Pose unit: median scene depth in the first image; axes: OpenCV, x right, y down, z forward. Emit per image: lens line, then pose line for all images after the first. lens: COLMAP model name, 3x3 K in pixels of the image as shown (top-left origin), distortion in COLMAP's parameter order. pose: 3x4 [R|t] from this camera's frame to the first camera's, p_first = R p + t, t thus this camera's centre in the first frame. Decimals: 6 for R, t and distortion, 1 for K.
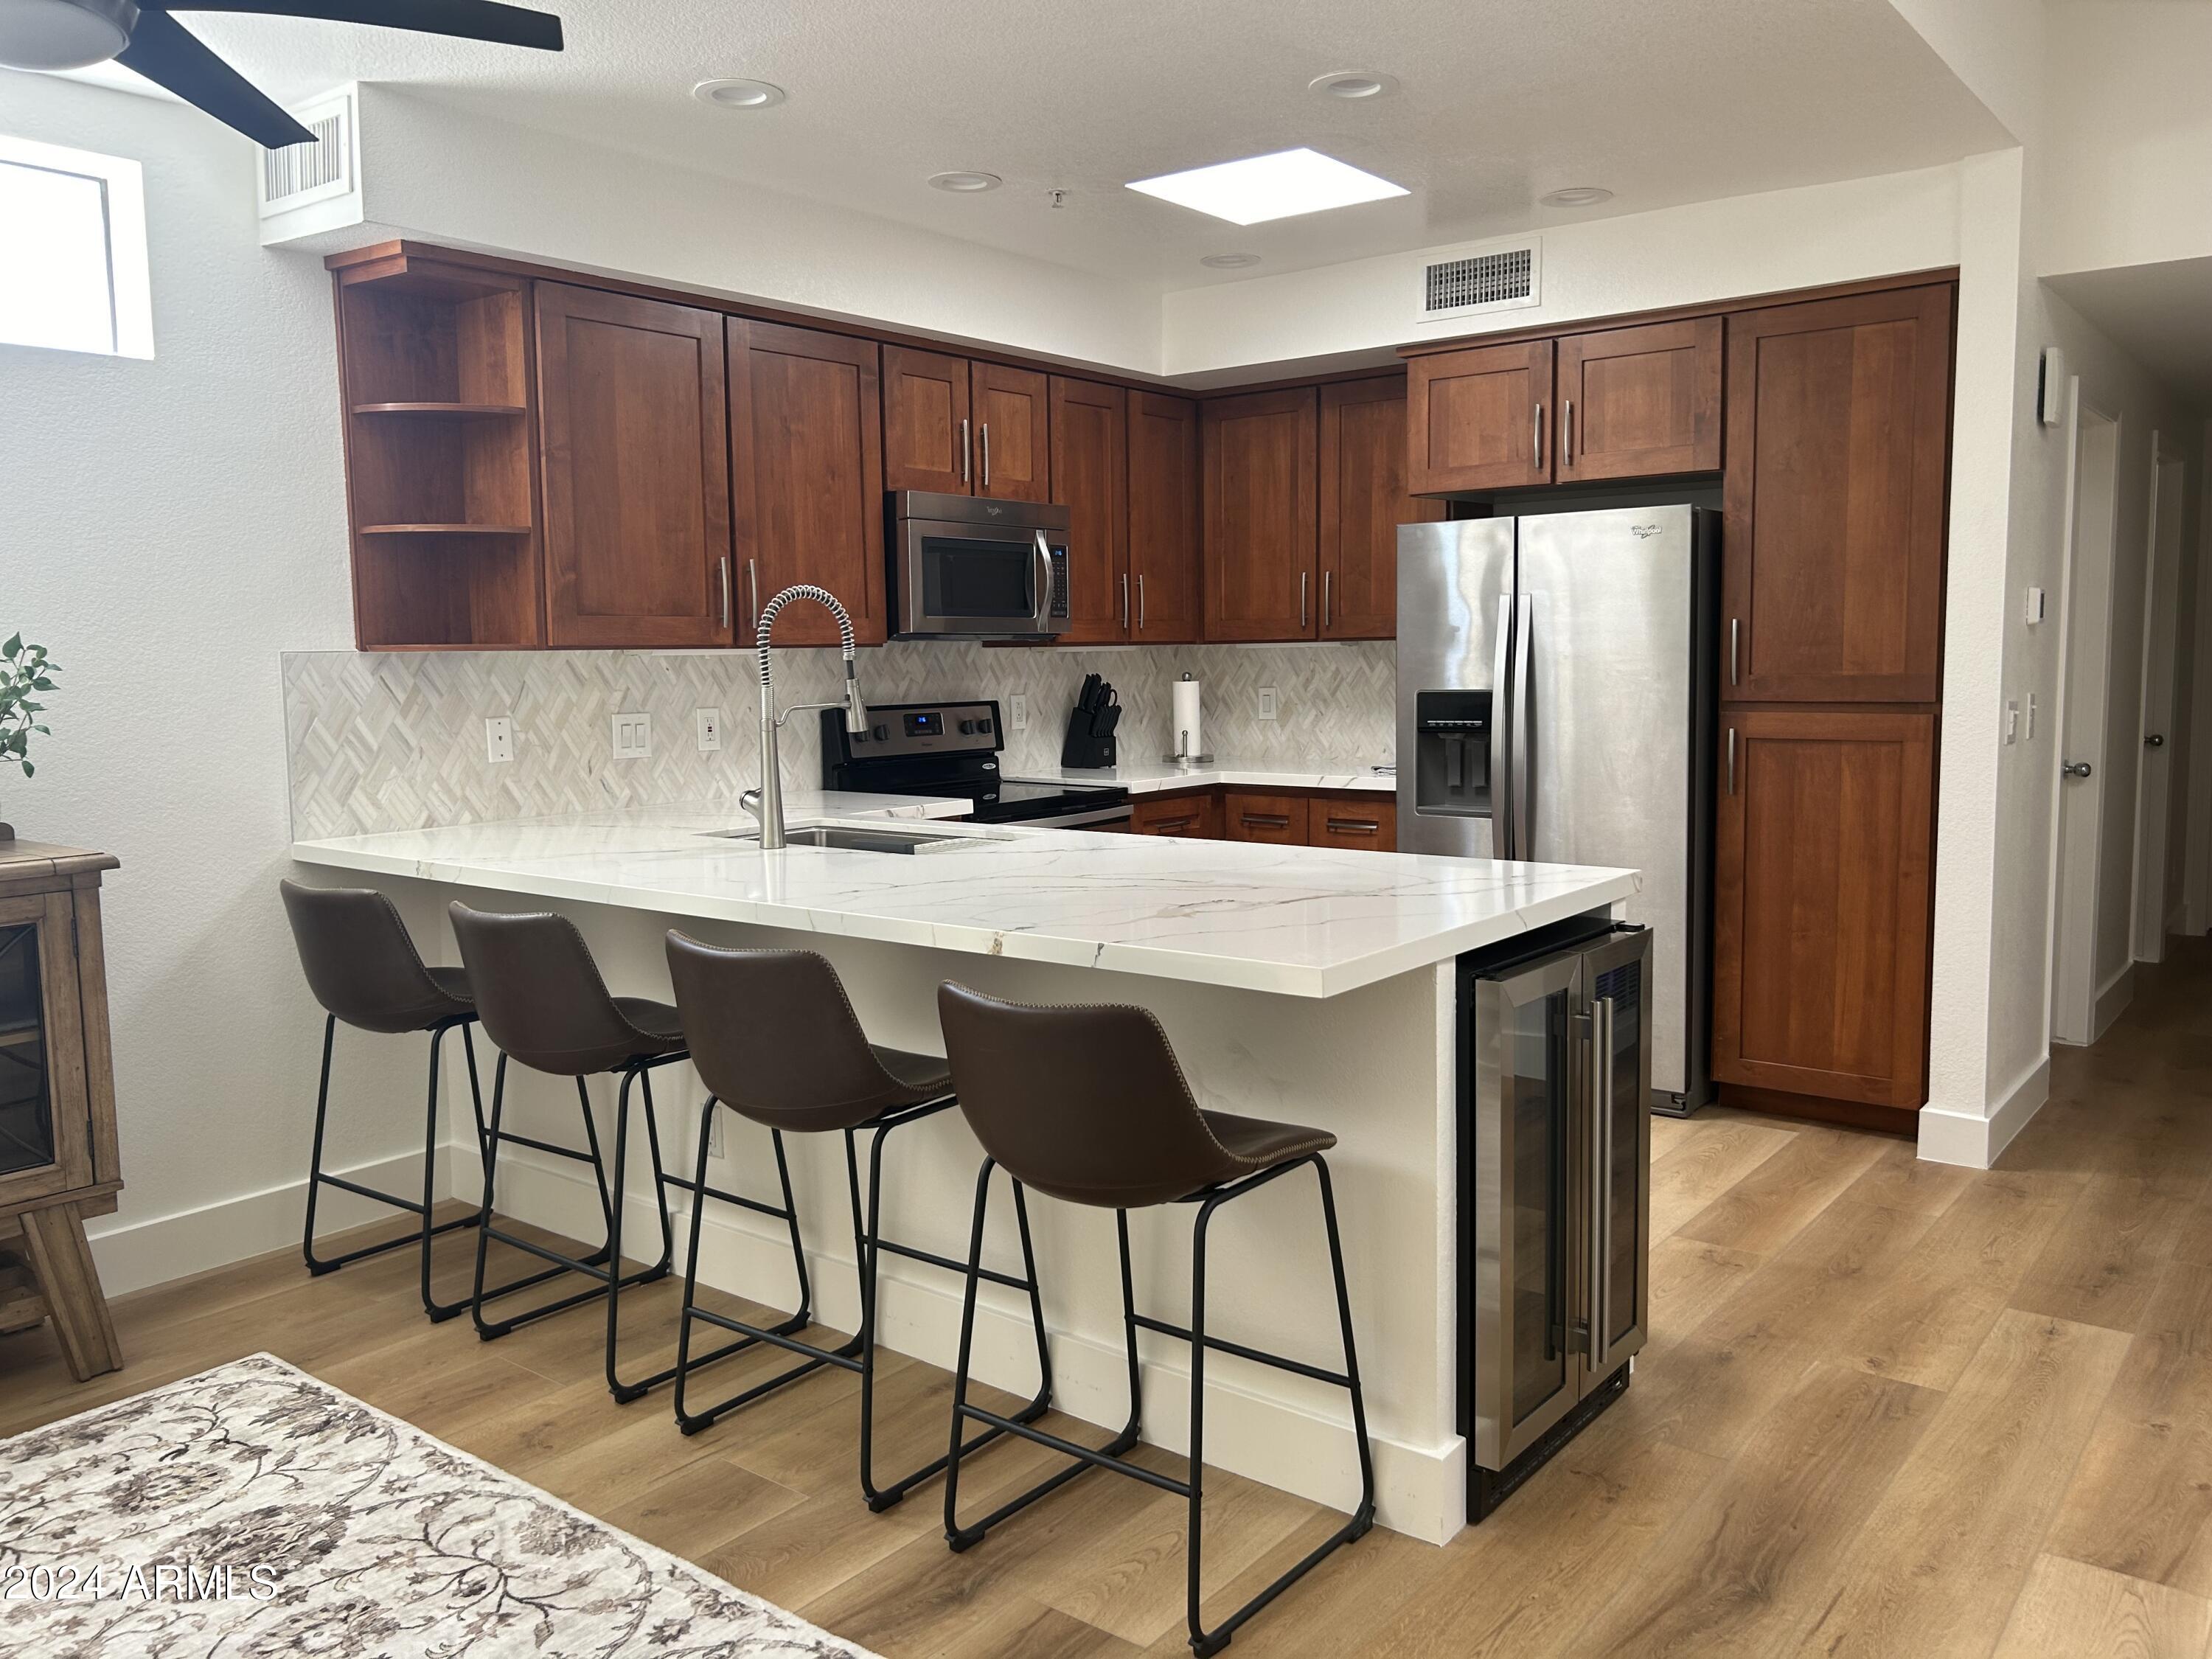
lens RADIAL K [[1657.1, 0, 1106.0], [0, 1657.1, 829.5], [0, 0, 1]] dist [0.064034, -0.124232]
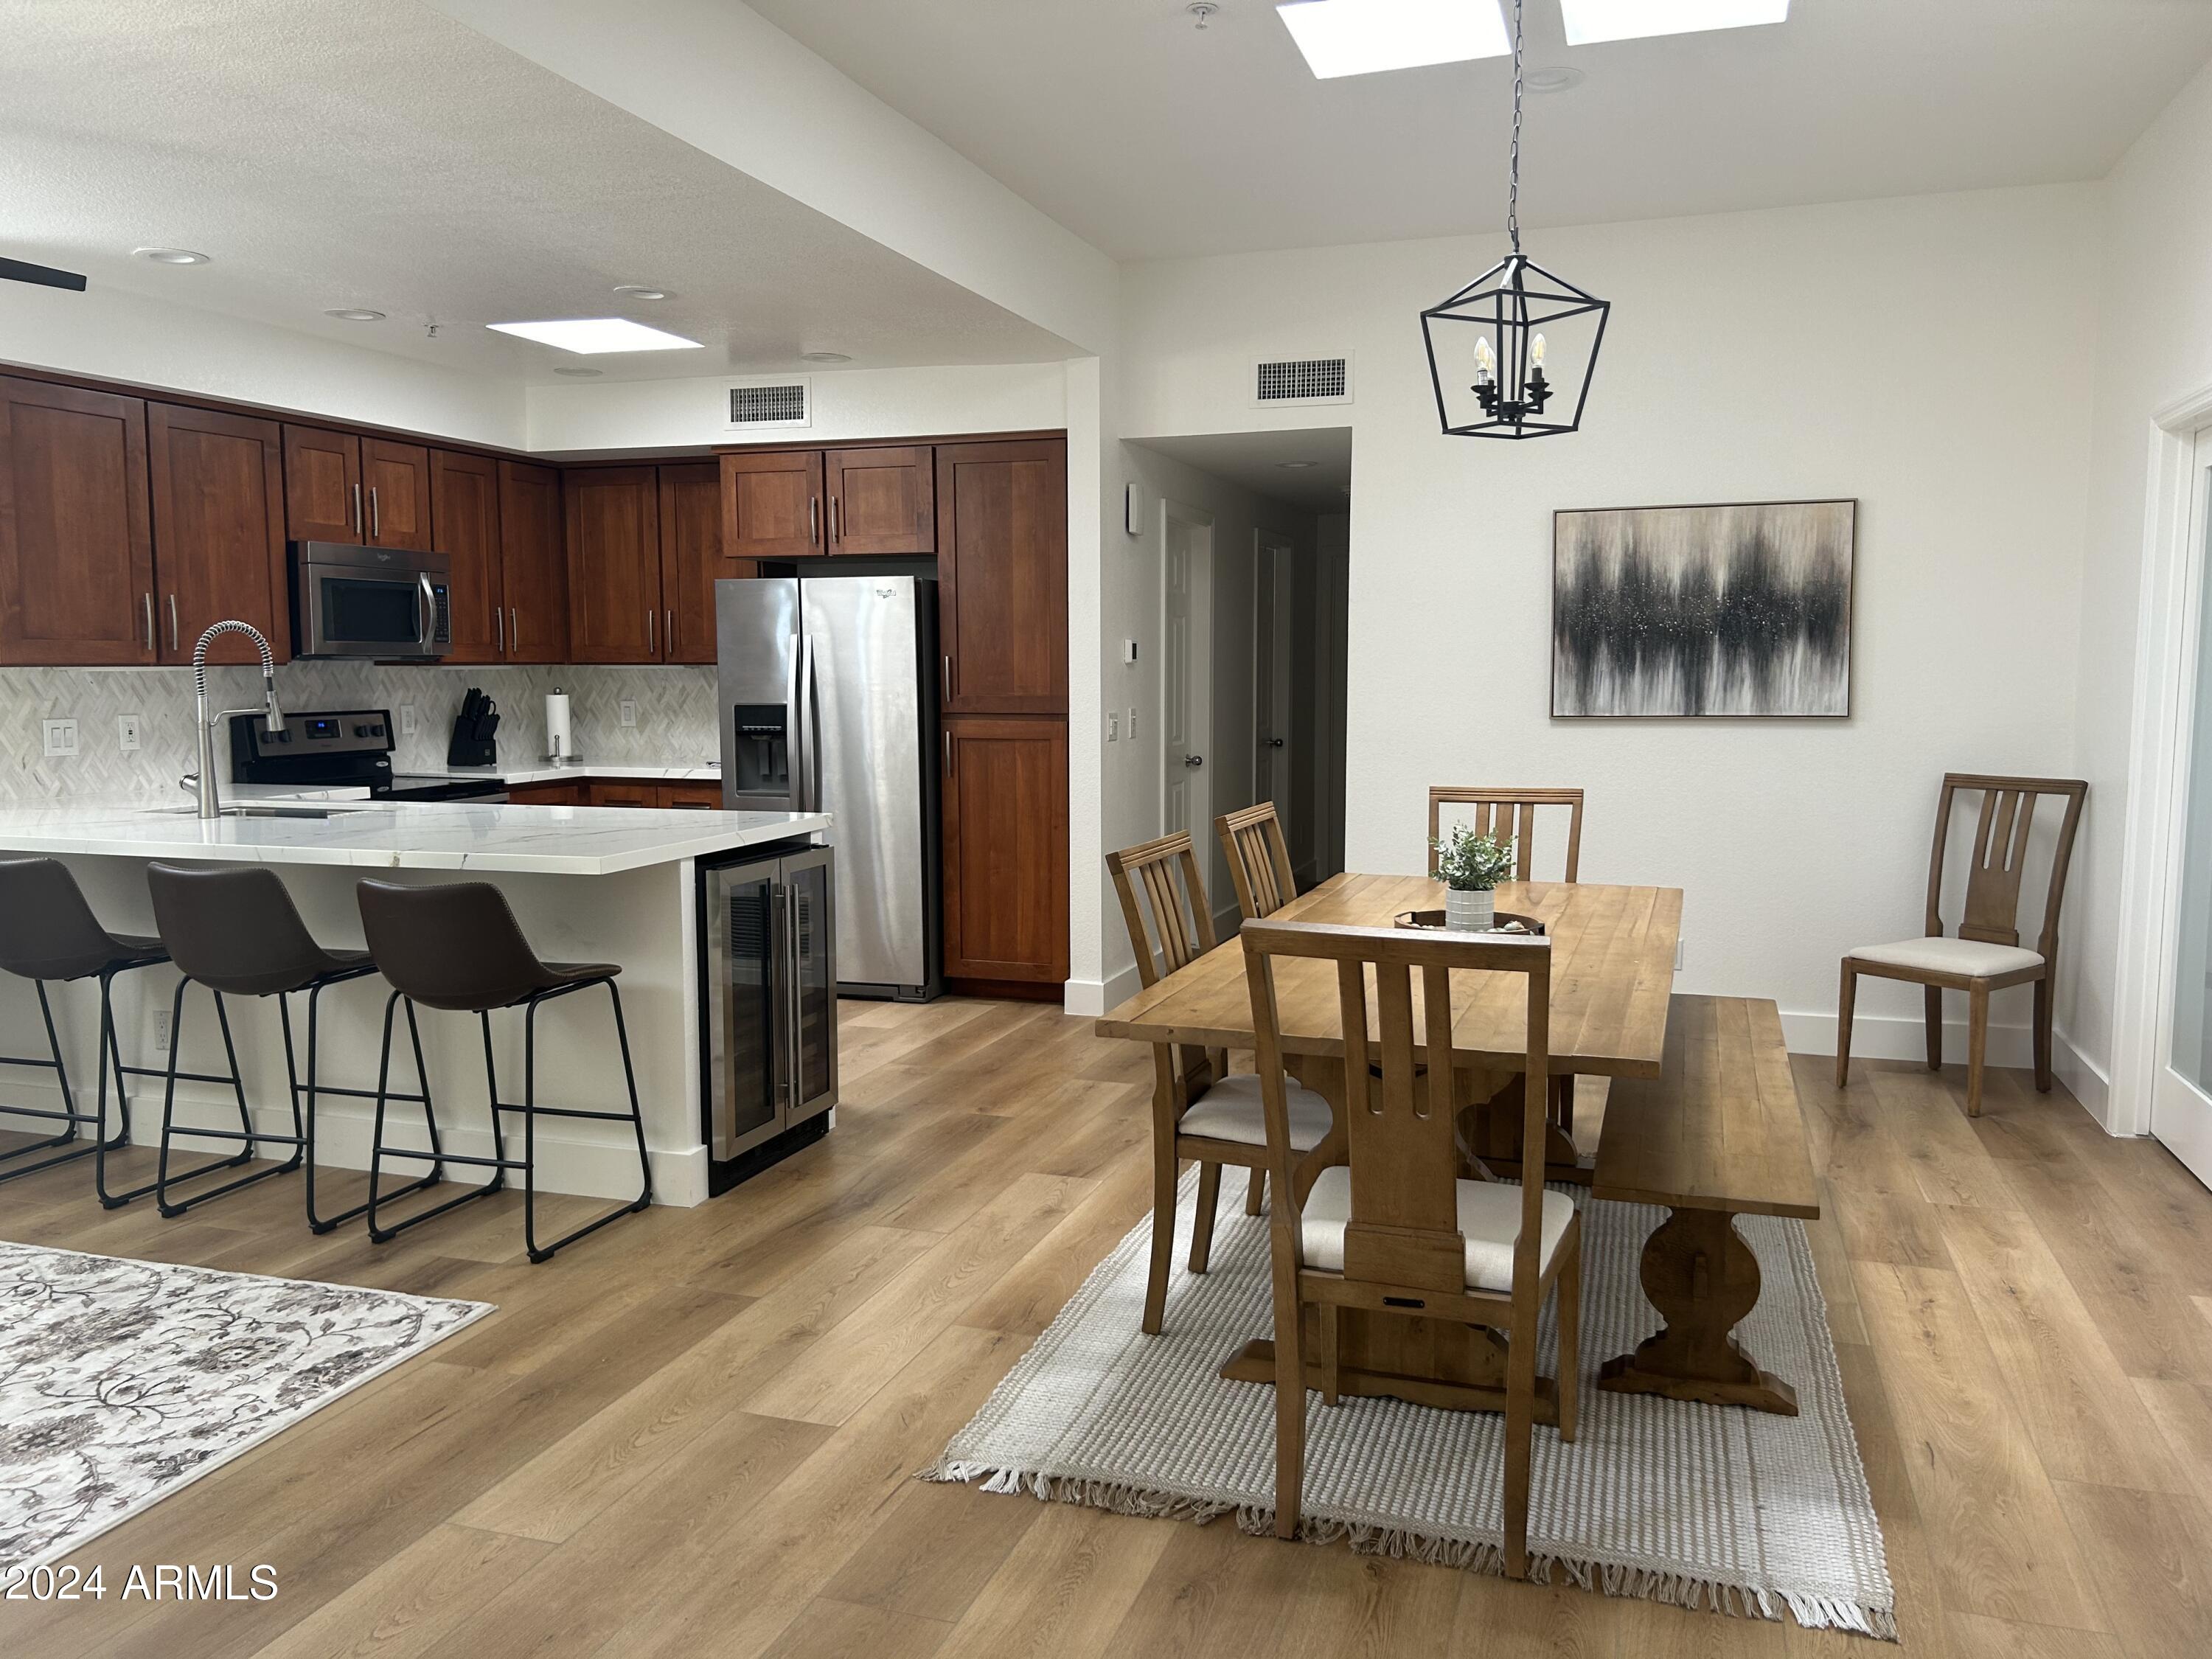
lens RADIAL K [[1667.8, 0, 1140.7], [0, 1667.8, 824.6], [0, 0, 1]] dist [0.008254, -0.015759]
pose [[0.935881, -0.020385, 0.351726, 0.022176], [0.024923, 0.999654, -0.008378, 0.037050], [-0.351434, 0.016607, 0.936065, -0.411276]]
